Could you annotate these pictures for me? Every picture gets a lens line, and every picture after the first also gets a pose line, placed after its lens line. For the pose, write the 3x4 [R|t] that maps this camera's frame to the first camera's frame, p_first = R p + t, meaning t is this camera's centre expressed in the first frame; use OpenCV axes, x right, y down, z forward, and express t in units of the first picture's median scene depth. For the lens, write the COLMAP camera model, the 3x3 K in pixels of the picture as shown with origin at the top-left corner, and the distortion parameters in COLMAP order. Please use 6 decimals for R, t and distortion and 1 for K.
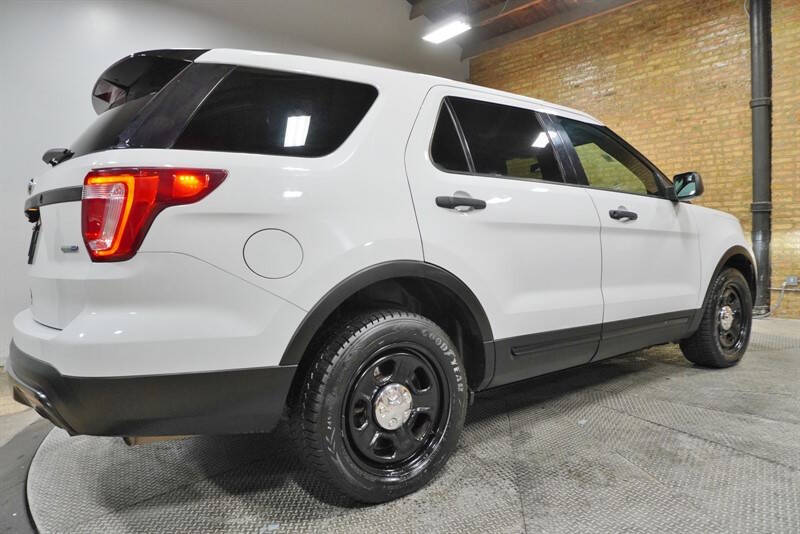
lens RADIAL K [[527.7, 0, 407.2], [0, 527.7, 272.0], [0, 0, 1]] dist [-0.034563, 0.022177]
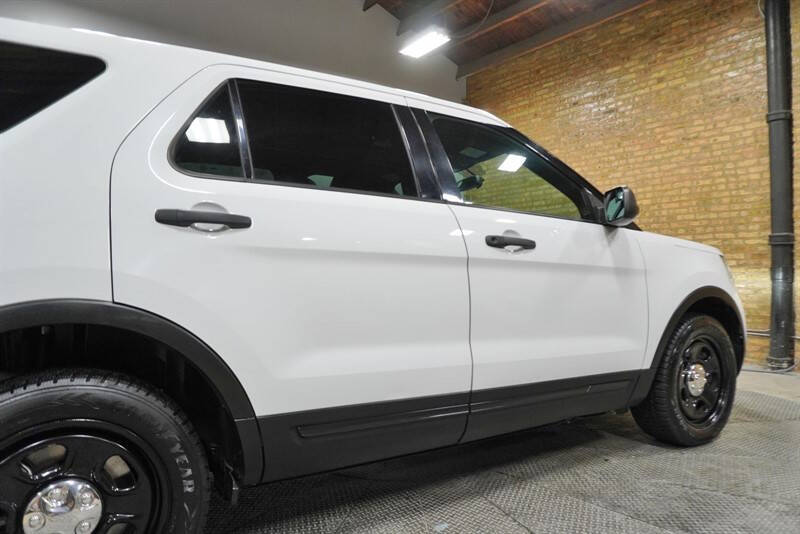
lens RADIAL K [[527.7, 0, 408.0], [0, 527.7, 273.3], [0, 0, 1]] dist [-0.034563, 0.022177]
pose [[0.996013, 0.022062, -0.086442, 0.153123], [-0.026583, 0.998319, -0.051511, -0.010631], [0.085160, 0.053603, 0.994924, 0.117121]]
